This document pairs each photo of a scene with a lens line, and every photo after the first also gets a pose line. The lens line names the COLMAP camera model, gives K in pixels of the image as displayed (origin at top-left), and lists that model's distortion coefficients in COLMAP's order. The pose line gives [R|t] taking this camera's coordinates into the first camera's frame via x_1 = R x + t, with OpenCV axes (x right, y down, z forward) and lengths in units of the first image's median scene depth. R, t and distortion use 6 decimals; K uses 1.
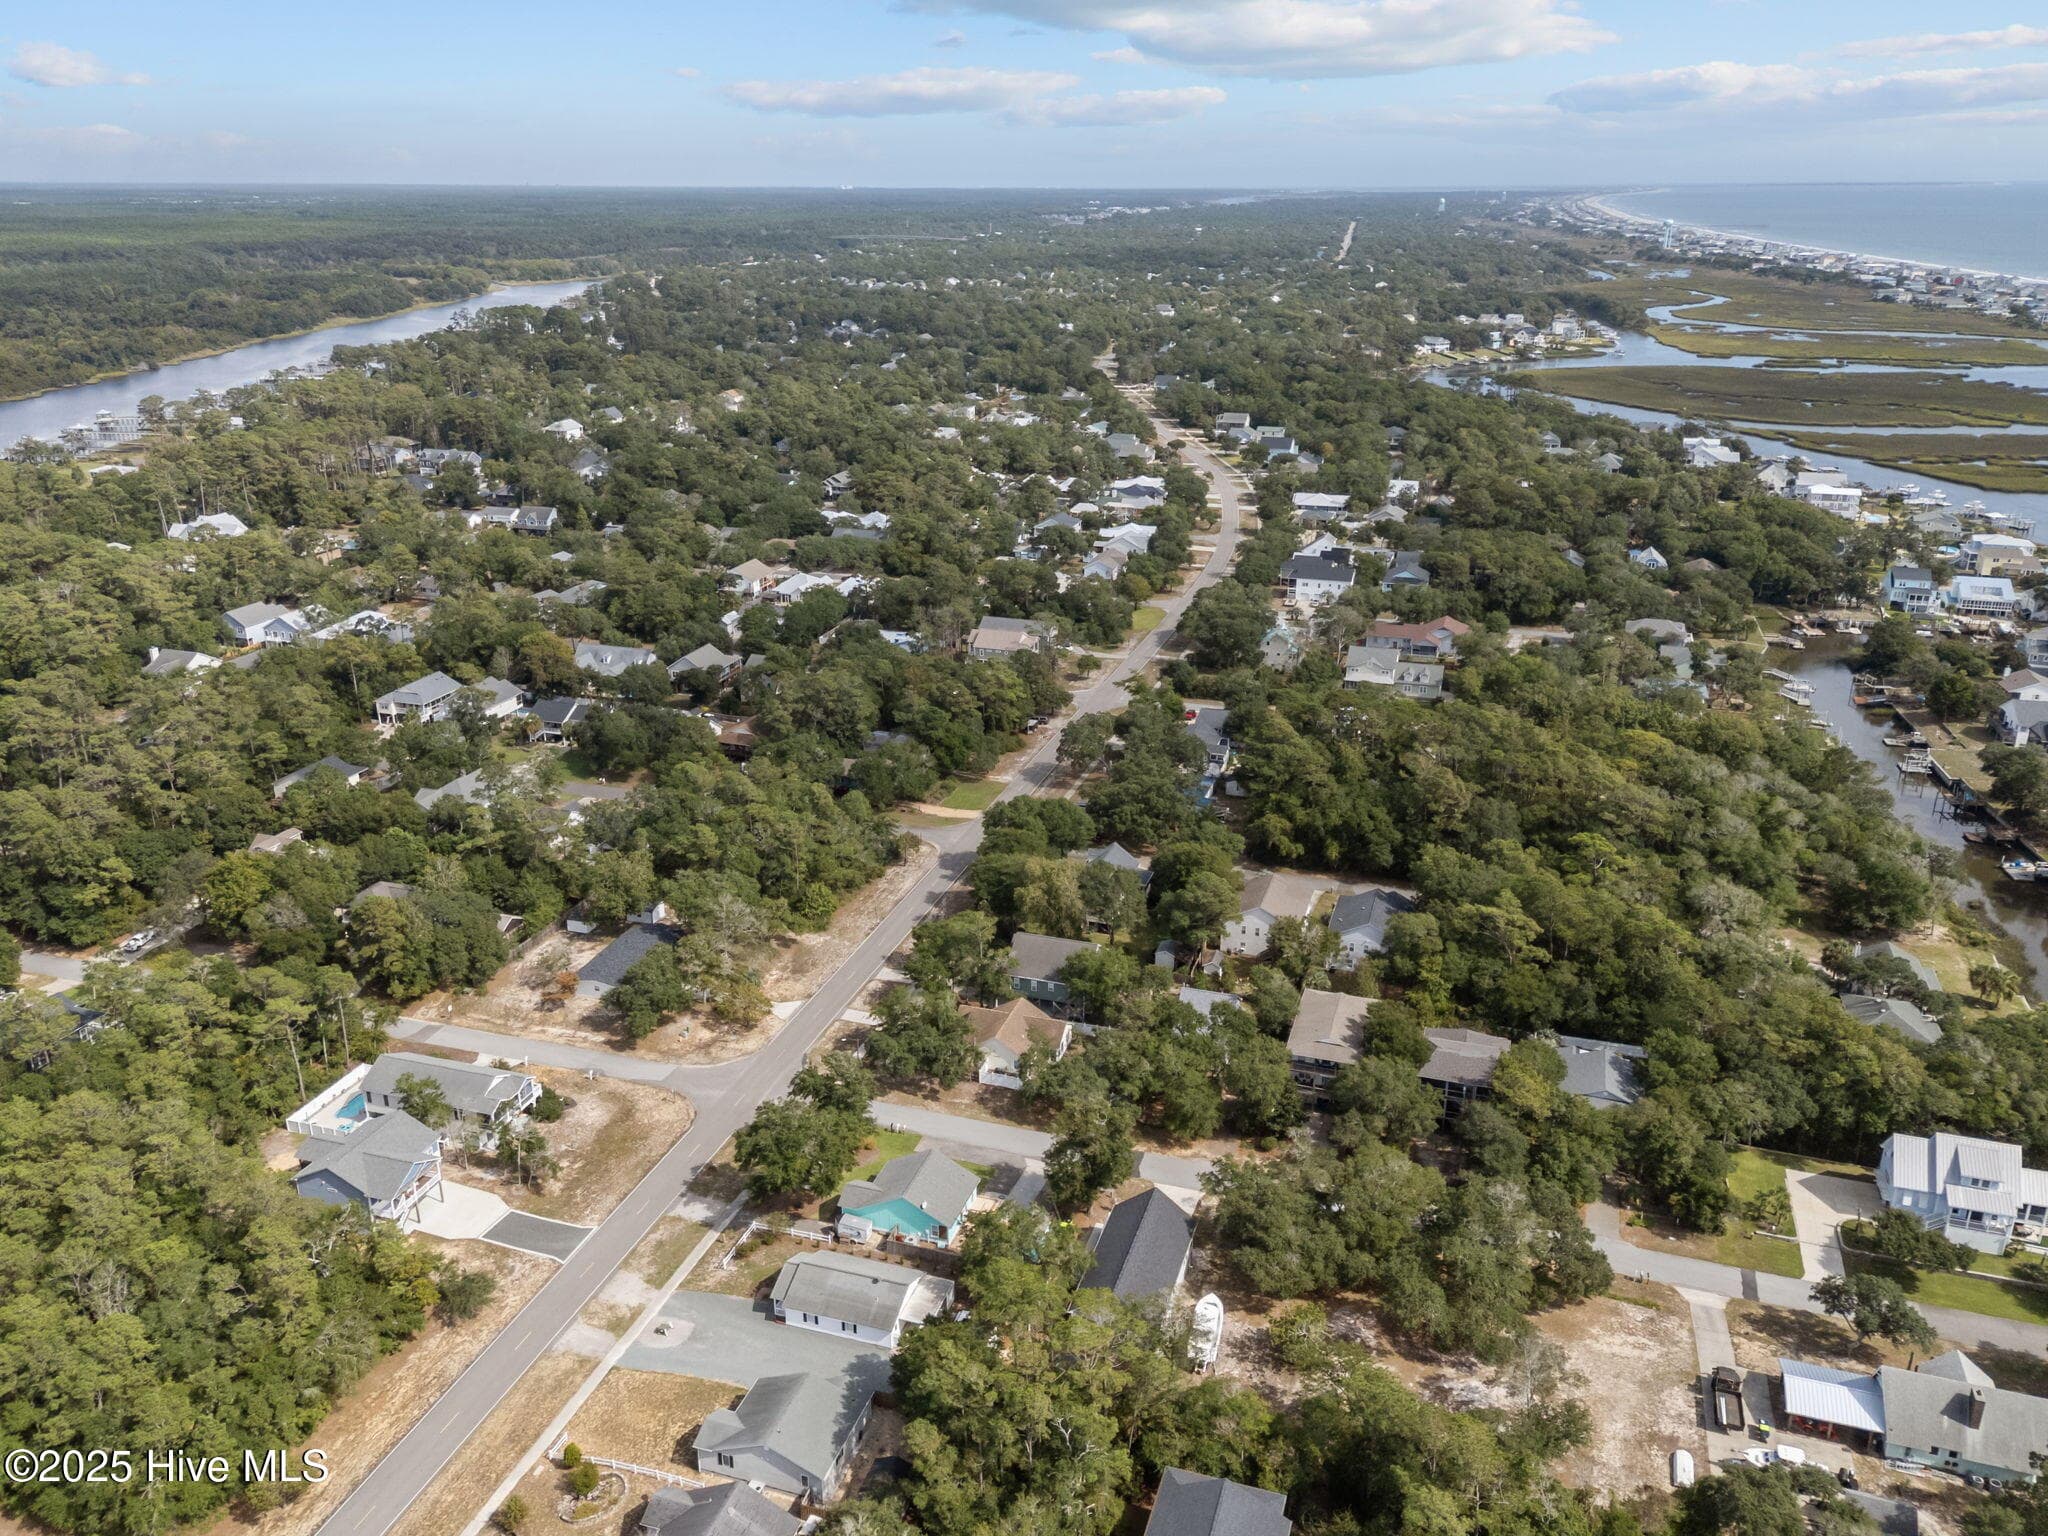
lens RADIAL K [[1525.9, 0, 1025.2], [0, 1525.9, 784.8], [0, 0, 1]] dist [0.083893, -0.087799]
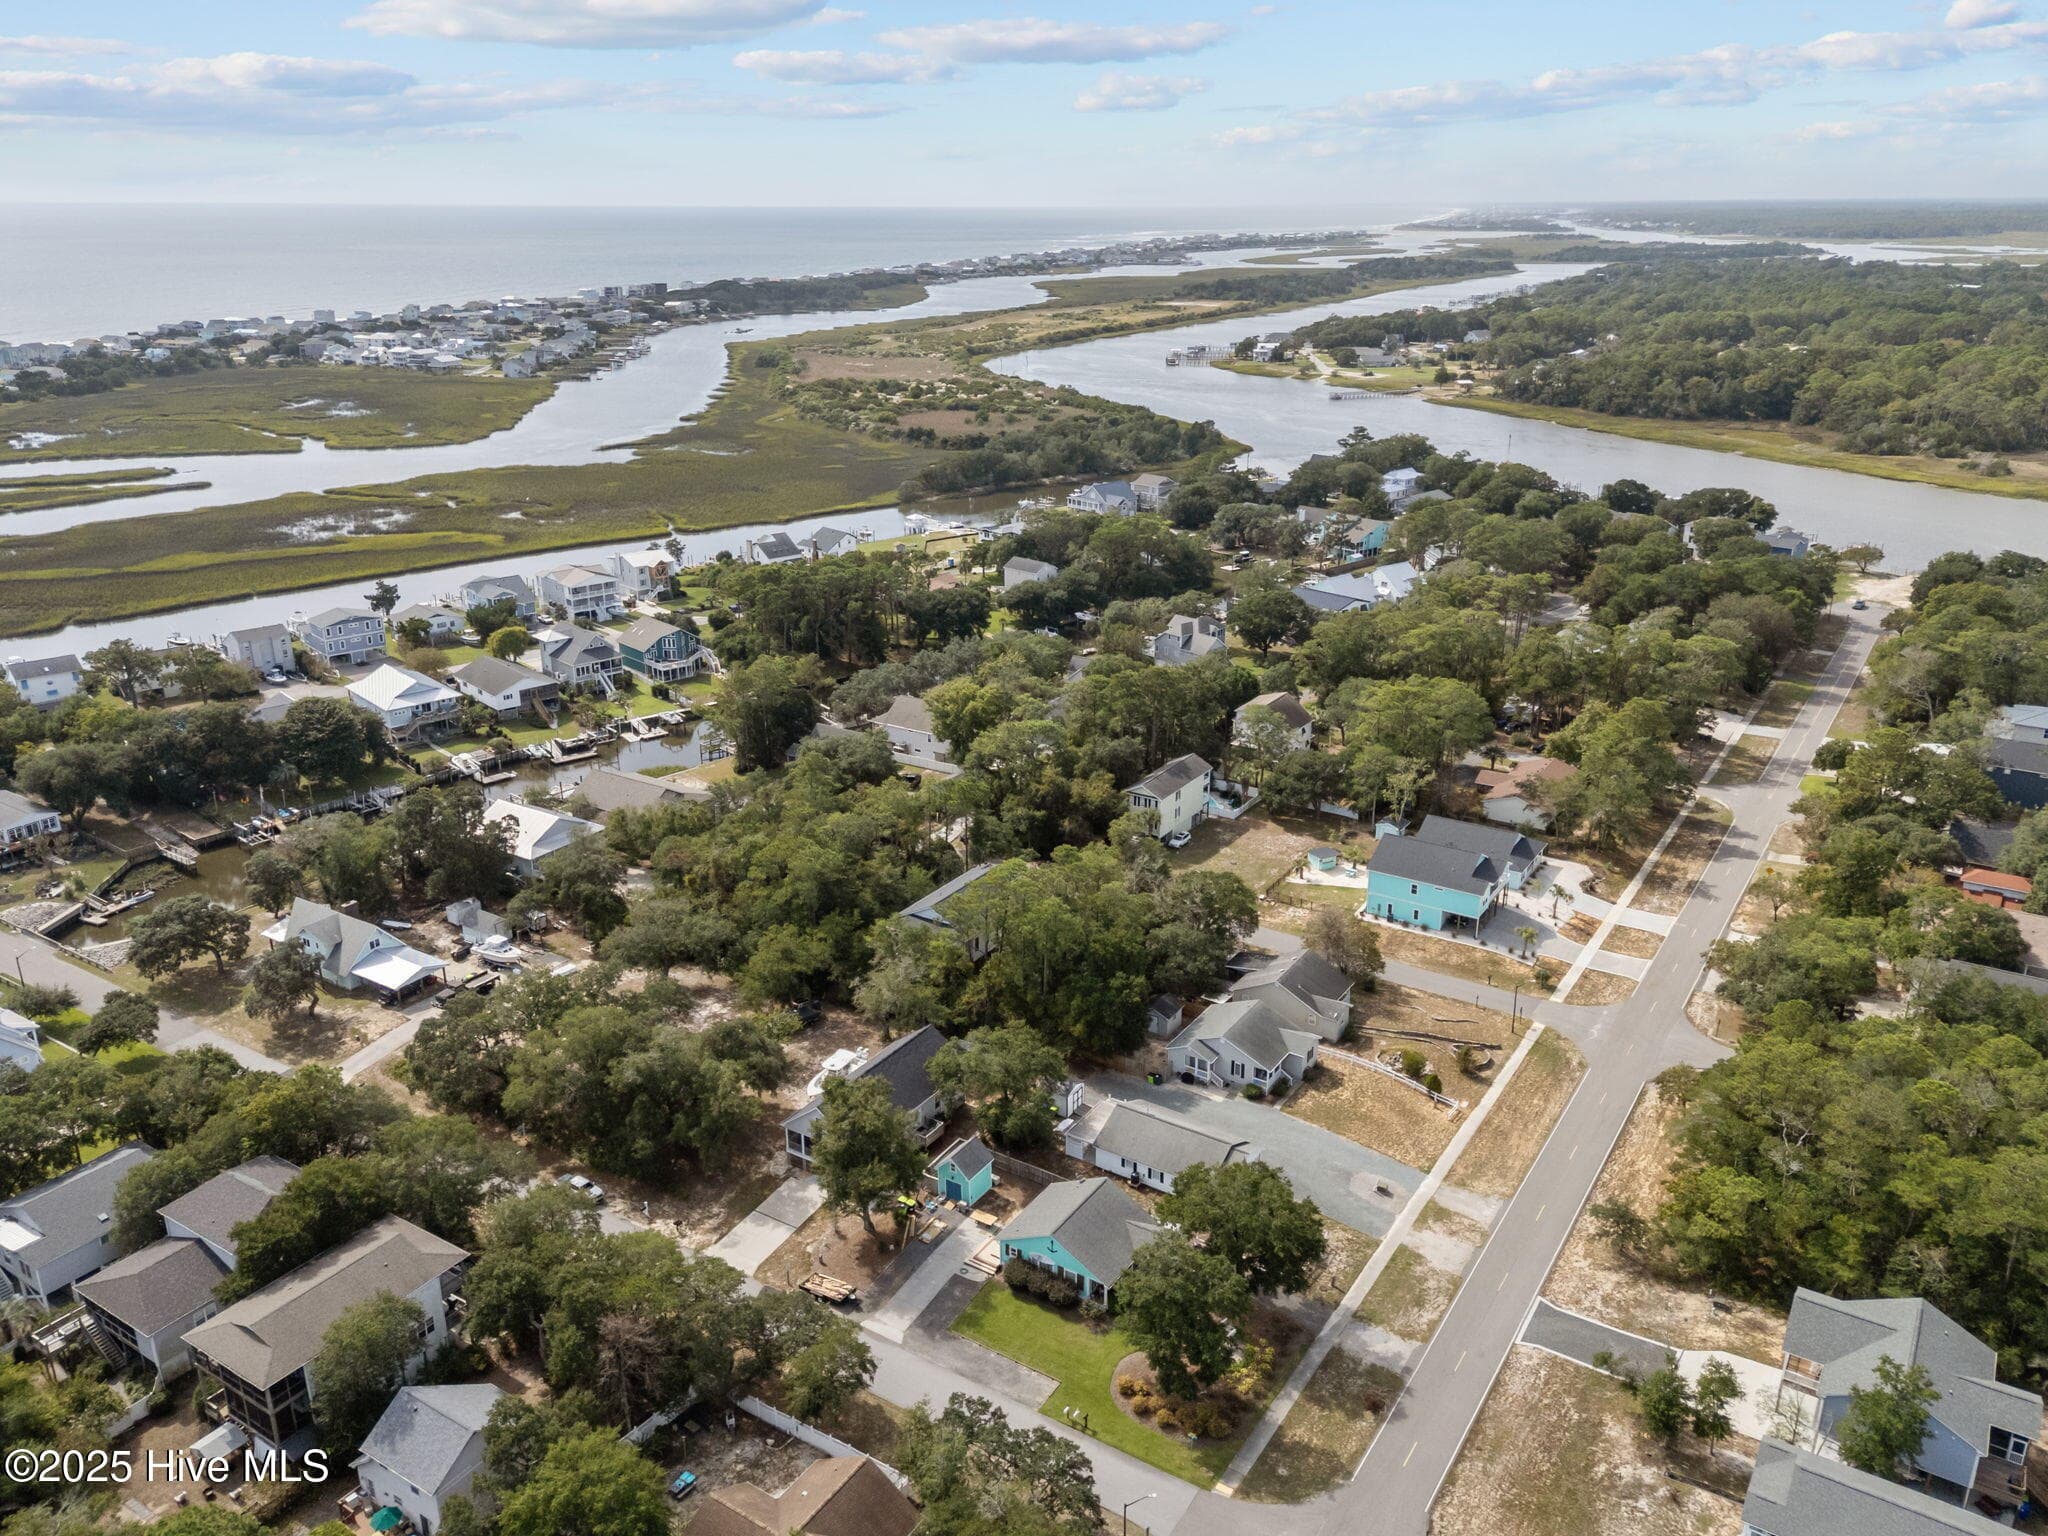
lens RADIAL K [[1544.1, 0, 1027.3], [0, 1544.1, 733.7], [0, 0, 1]] dist [0.079214, -0.087348]
pose [[-0.967281, -0.080490, 0.240601, -0.119797], [0.093824, 0.767625, 0.633994, -0.237473], [-0.235722, 0.635824, -0.734958, 0.806528]]
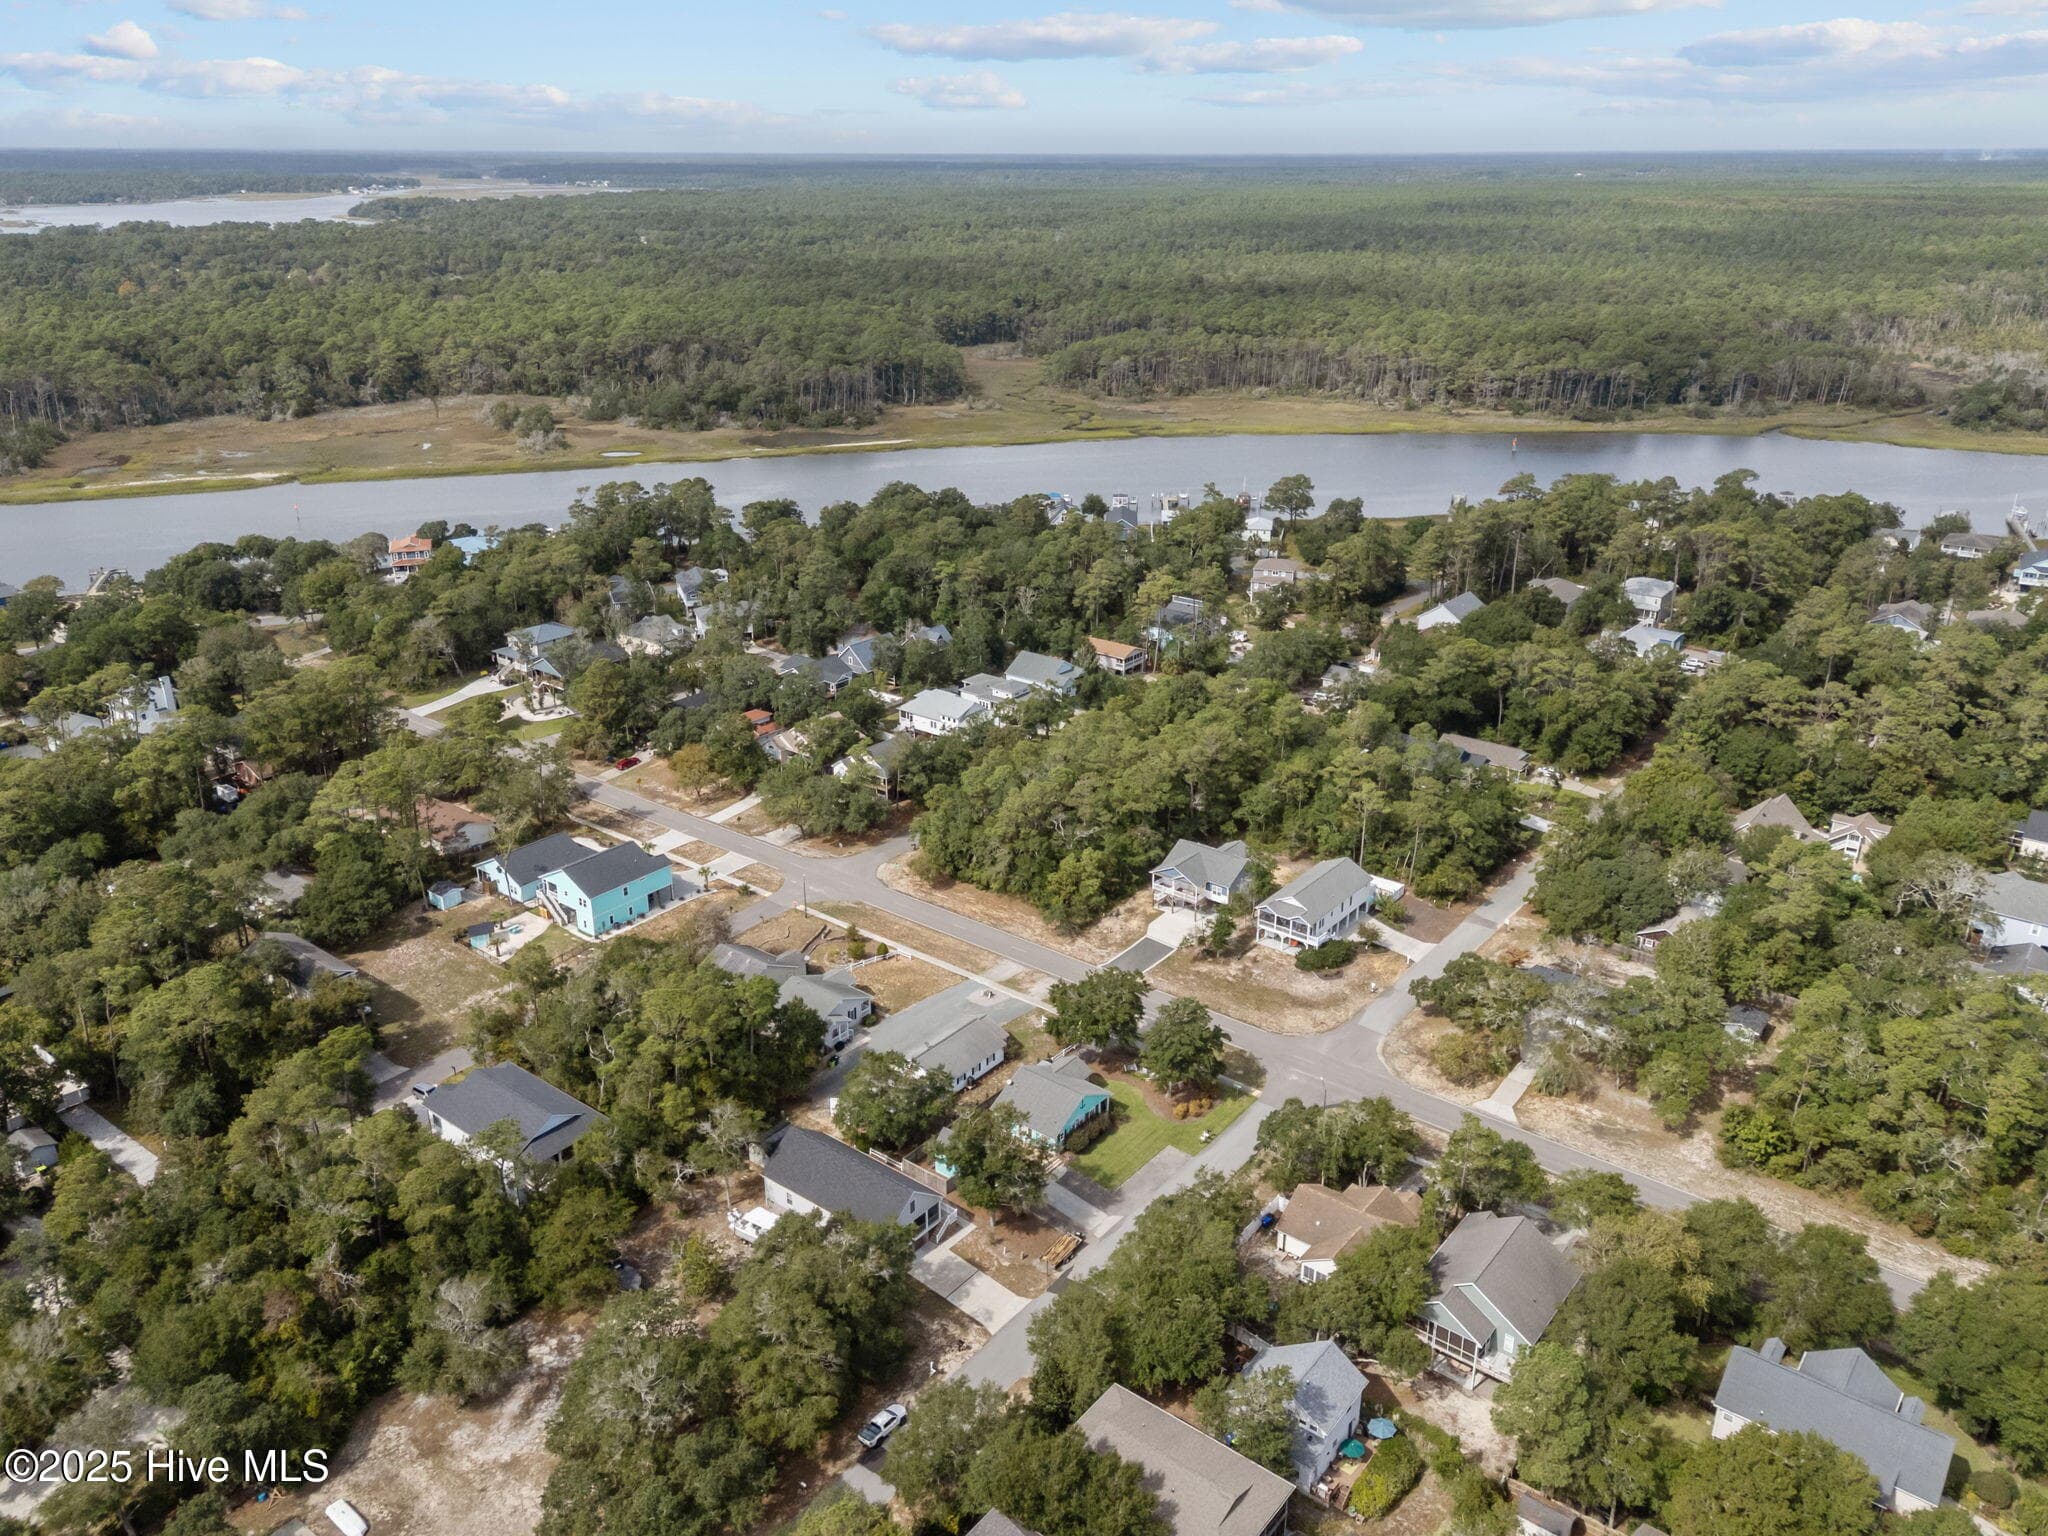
lens RADIAL K [[1535.8, 0, 1024.0], [0, 1535.8, 768.0], [0, 0, 1]] dist [0.084278, -0.079458]
pose [[-0.340872, 0.355676, -0.870230, 0.430983], [-0.341929, 0.815365, 0.467187, -0.222968], [0.875723, 0.456808, -0.156319, 0.592151]]
